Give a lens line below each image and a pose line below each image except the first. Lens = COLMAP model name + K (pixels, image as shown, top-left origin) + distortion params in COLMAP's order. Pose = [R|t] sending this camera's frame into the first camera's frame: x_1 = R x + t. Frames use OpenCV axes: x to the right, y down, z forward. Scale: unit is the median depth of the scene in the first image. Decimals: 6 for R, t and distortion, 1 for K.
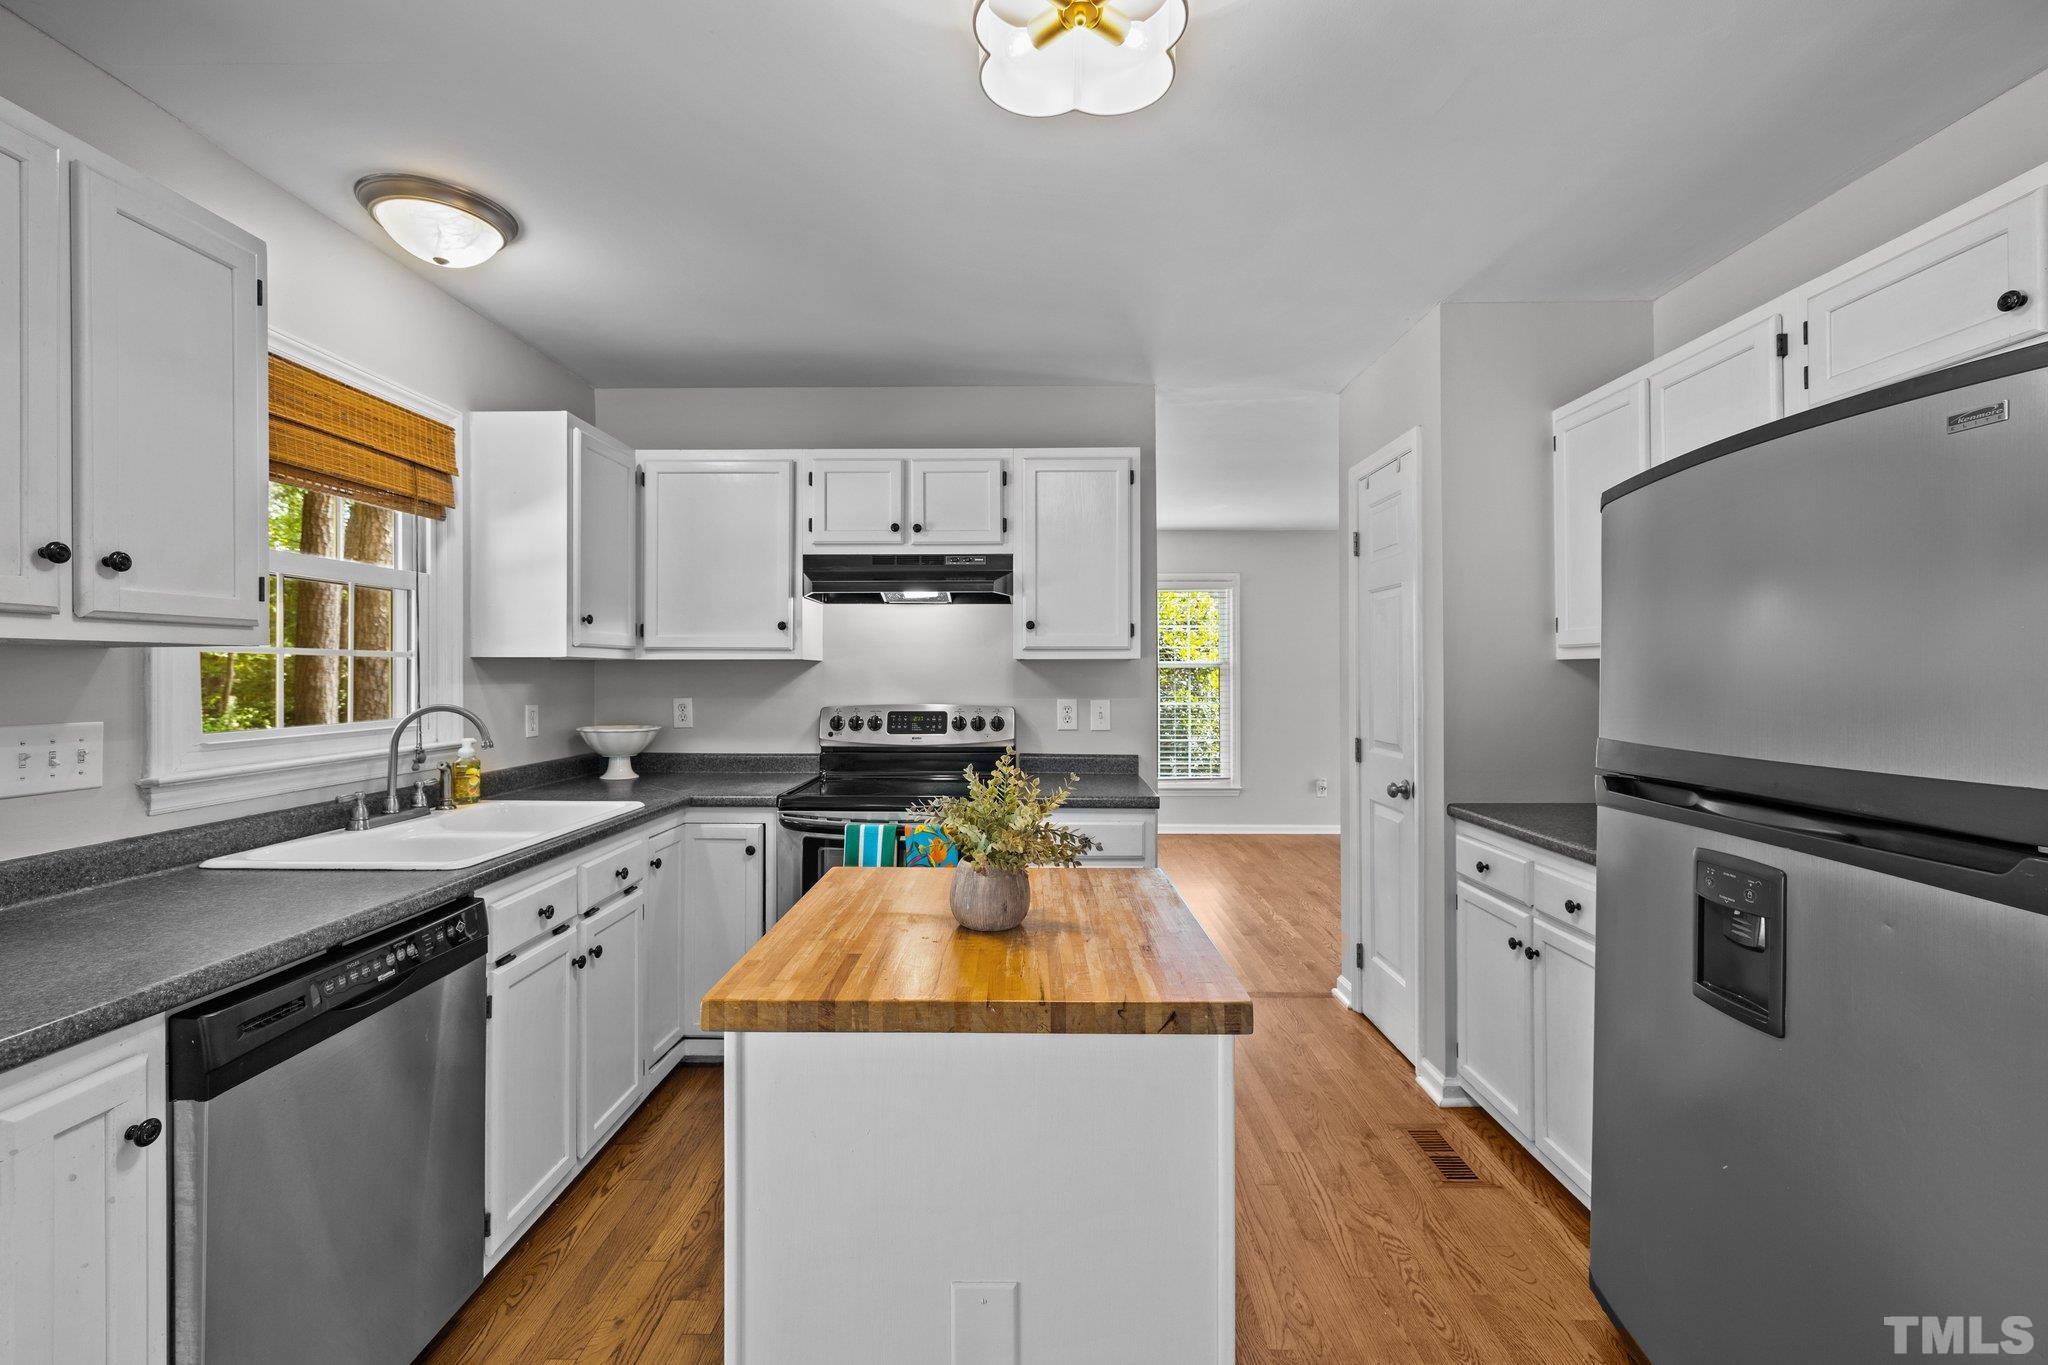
lens RADIAL K [[865.4, 0, 1020.7], [0, 865.4, 668.3], [0, 0, 1]] dist [0.003220, 0.000647]
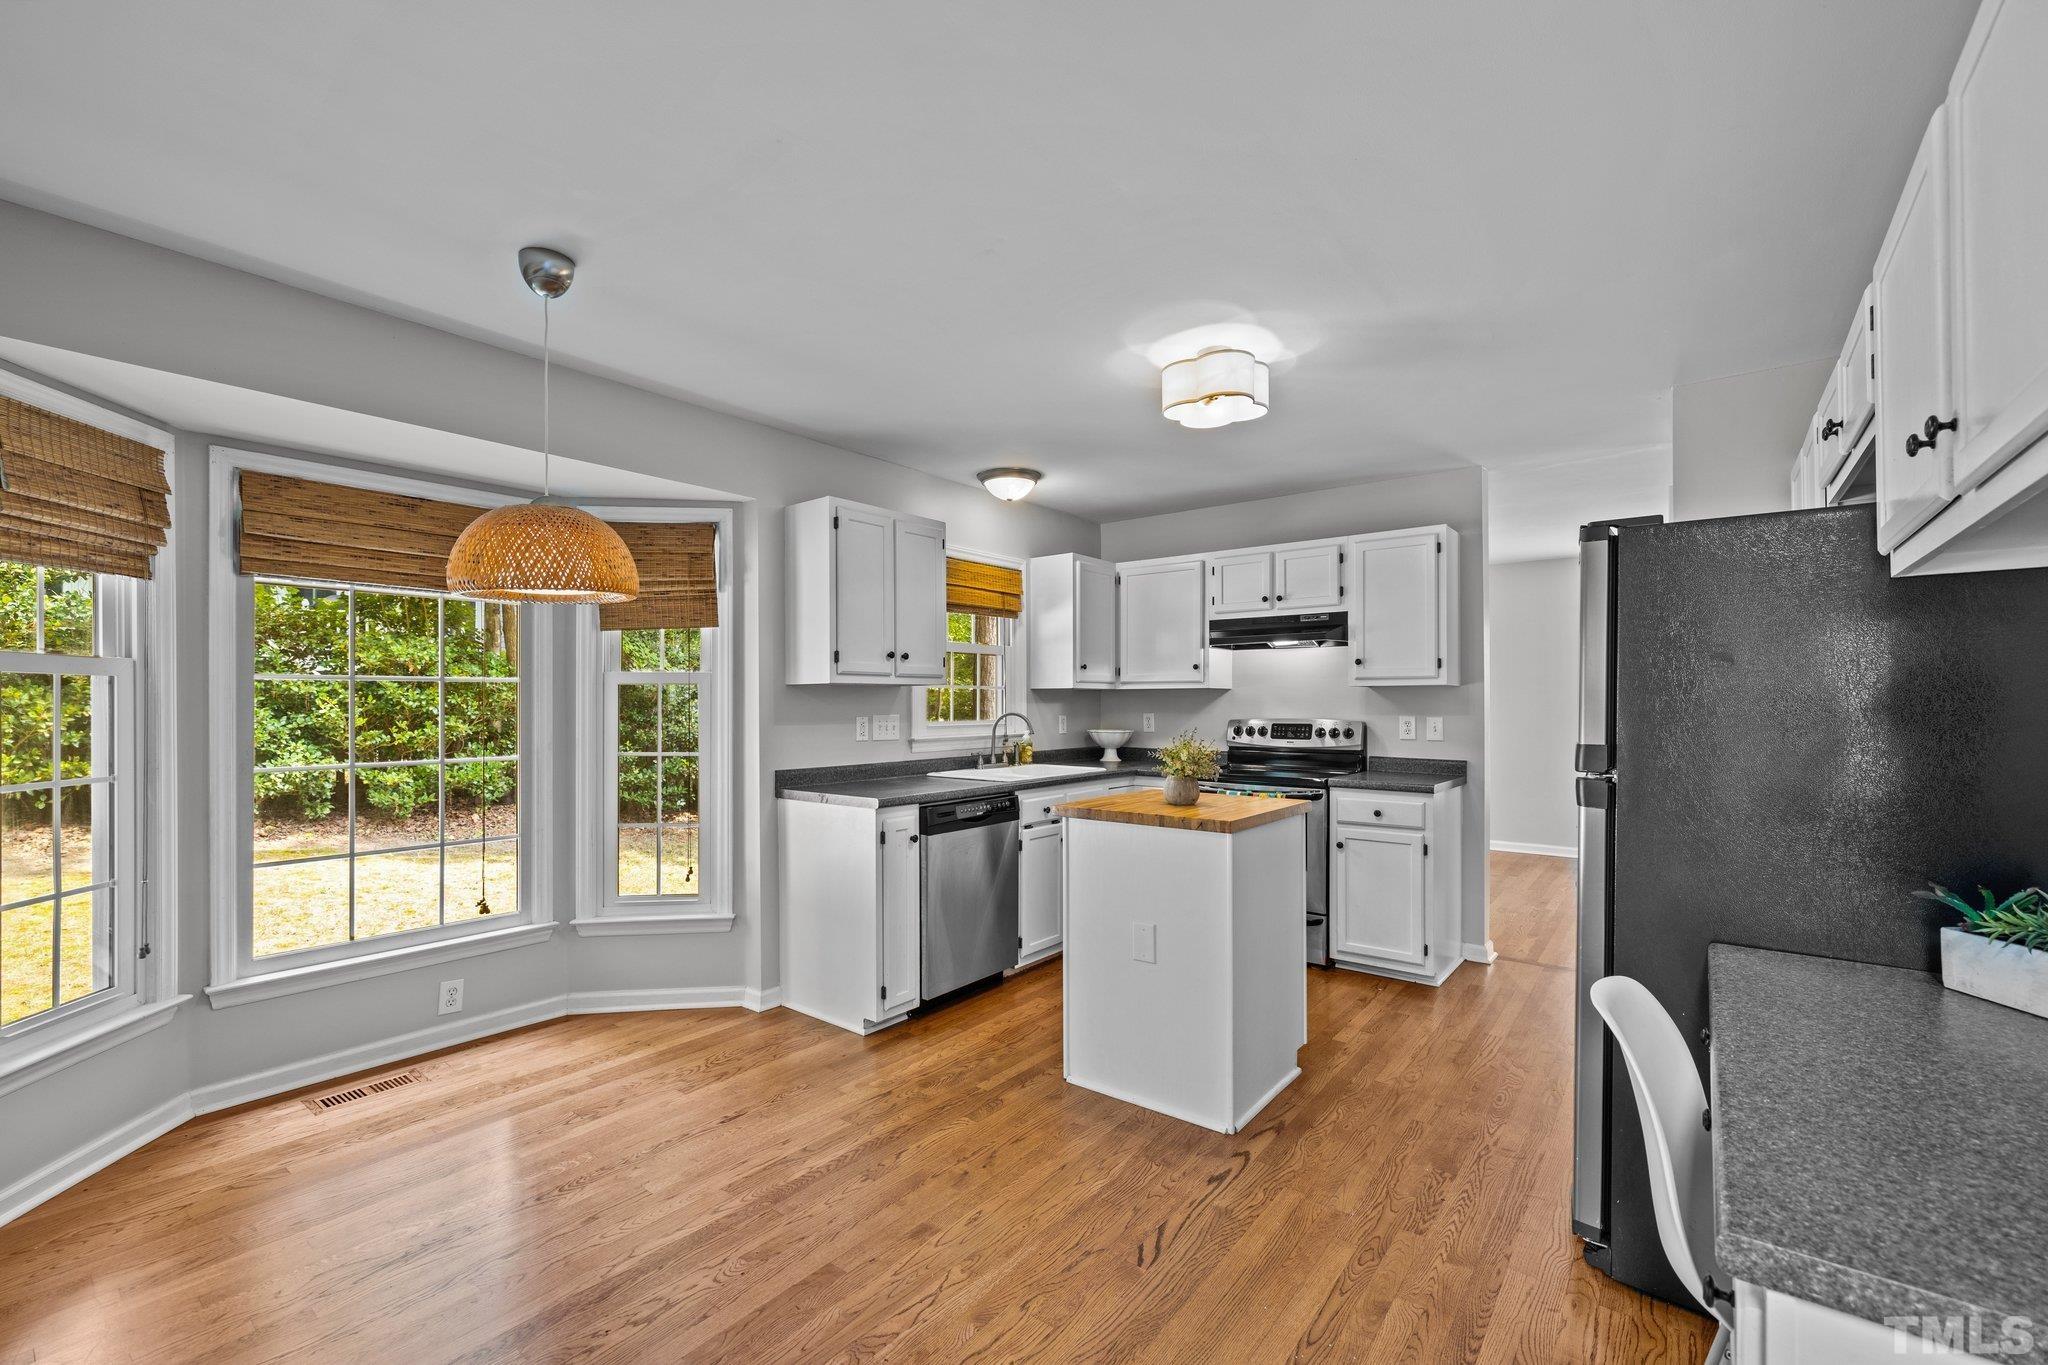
lens RADIAL K [[865.4, 0, 1021.3], [0, 865.4, 699.0], [0, 0, 1]] dist [0.003220, 0.000647]
pose [[0.798228, -0.004025, -0.602343, 0.447021], [0.004696, 0.999989, -0.000458, 0.009131], [0.602338, -0.002463, 0.798238, -0.475544]]
